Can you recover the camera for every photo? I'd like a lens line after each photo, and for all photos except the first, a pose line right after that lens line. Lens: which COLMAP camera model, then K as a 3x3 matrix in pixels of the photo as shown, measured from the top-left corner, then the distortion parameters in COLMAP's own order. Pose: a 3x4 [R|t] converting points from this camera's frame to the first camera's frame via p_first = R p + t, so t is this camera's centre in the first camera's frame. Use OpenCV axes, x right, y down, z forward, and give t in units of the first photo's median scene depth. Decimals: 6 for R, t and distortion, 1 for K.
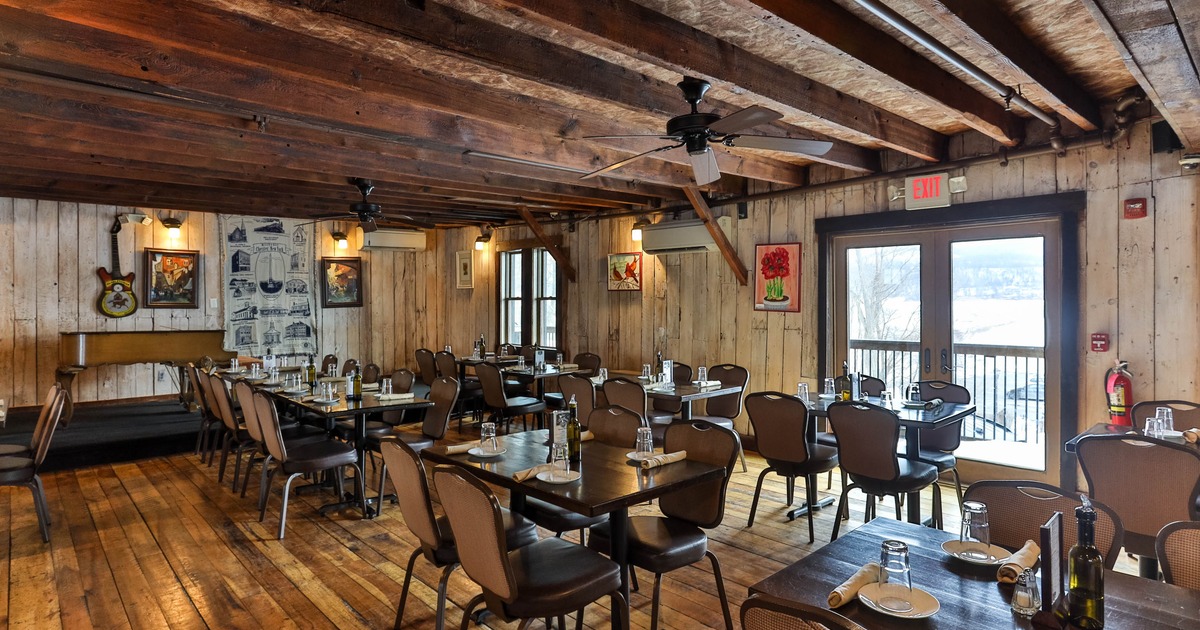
lens RADIAL K [[678.1, 0, 585.5], [0, 678.1, 302.0], [0, 0, 1]] dist [-0.046717, 0.047004]
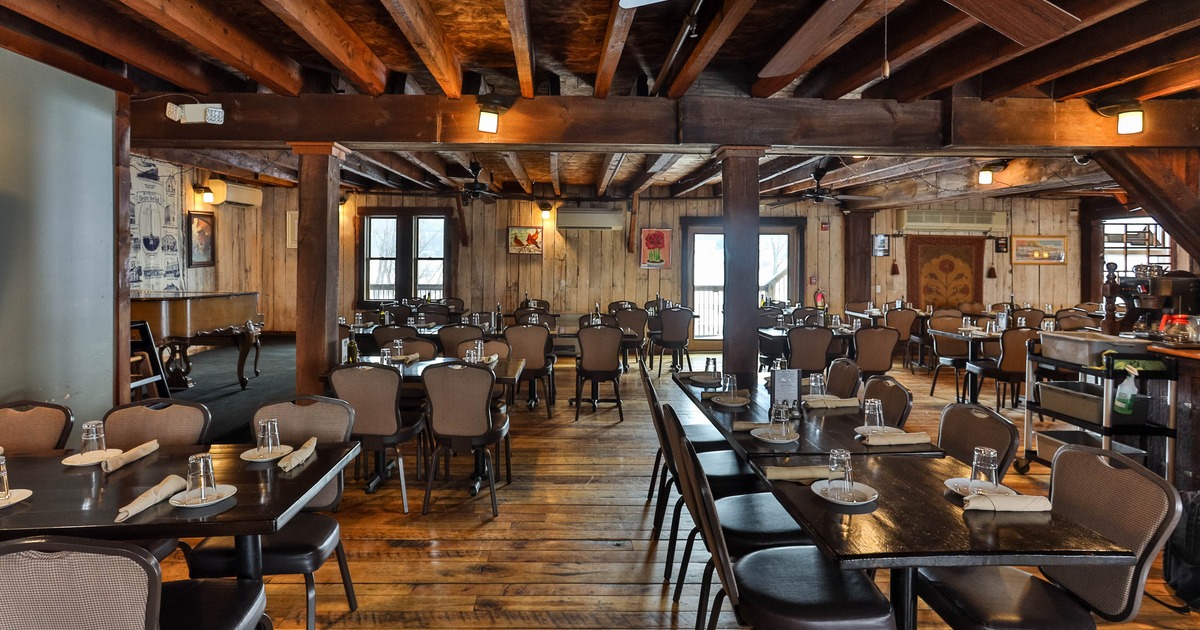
lens RADIAL K [[650.3, 0, 588.4], [0, 650.3, 264.9], [0, 0, 1]] dist [-0.024217, 0.000779]
pose [[0.649607, -0.001605, 0.760269, -0.818155], [-0.005992, 0.999956, 0.007232, -0.005081], [-0.760247, -0.009253, 0.649568, 0.054532]]
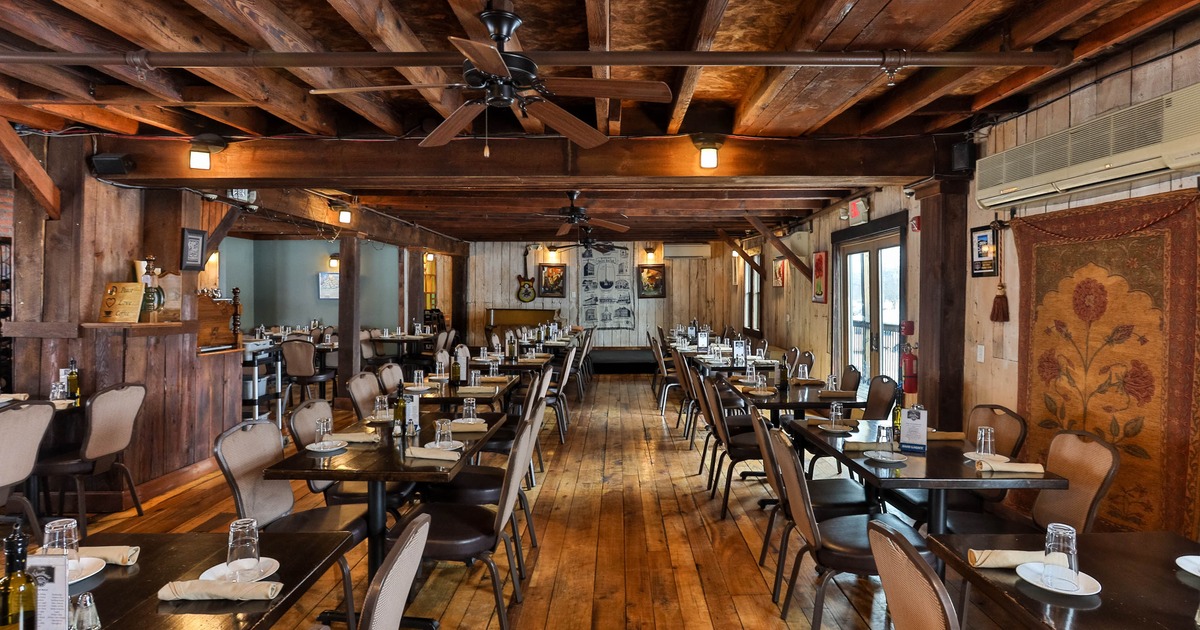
lens RADIAL K [[650.3, 0, 588.4], [0, 650.3, 264.9], [0, 0, 1]] dist [-0.024217, 0.000779]
pose [[0.728427, -0.025803, -0.684638, 0.629128], [-0.006873, 0.998965, -0.044963, 0.000055], [0.685089, 0.037458, 0.727496, -0.172912]]
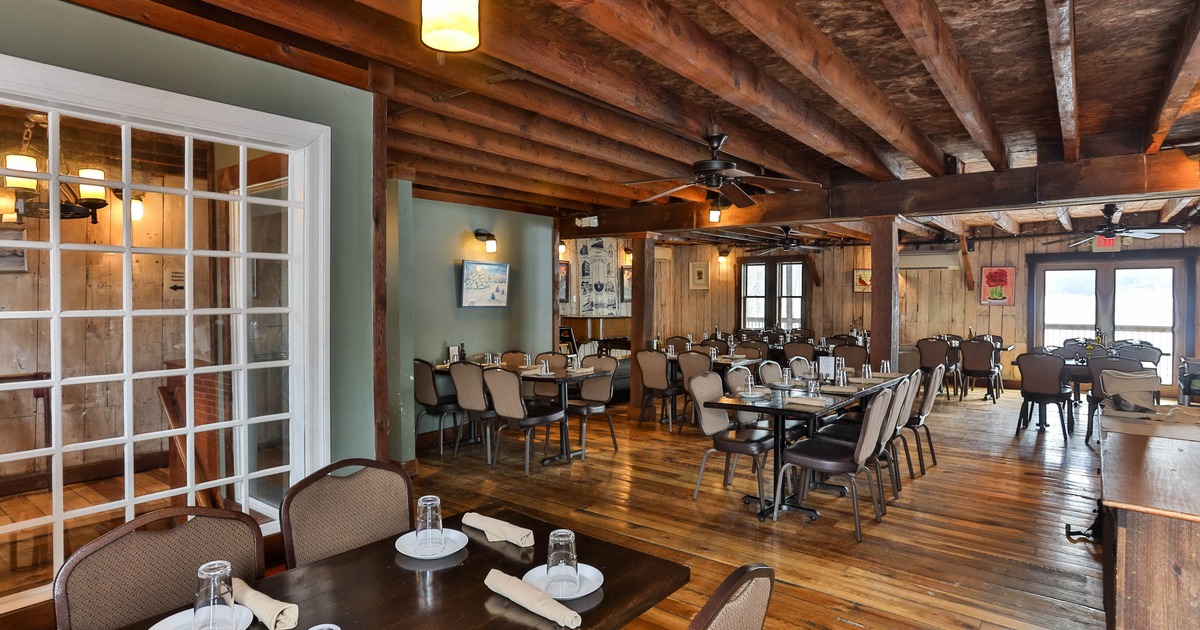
lens RADIAL K [[678.1, 0, 585.5], [0, 678.1, 302.0], [0, 0, 1]] dist [-0.046717, 0.047004]
pose [[0.986957, 0.005089, 0.160902, -0.808399], [-0.005716, 0.999978, 0.003435, 0.003705], [-0.160881, -0.004310, 0.986964, -0.418331]]
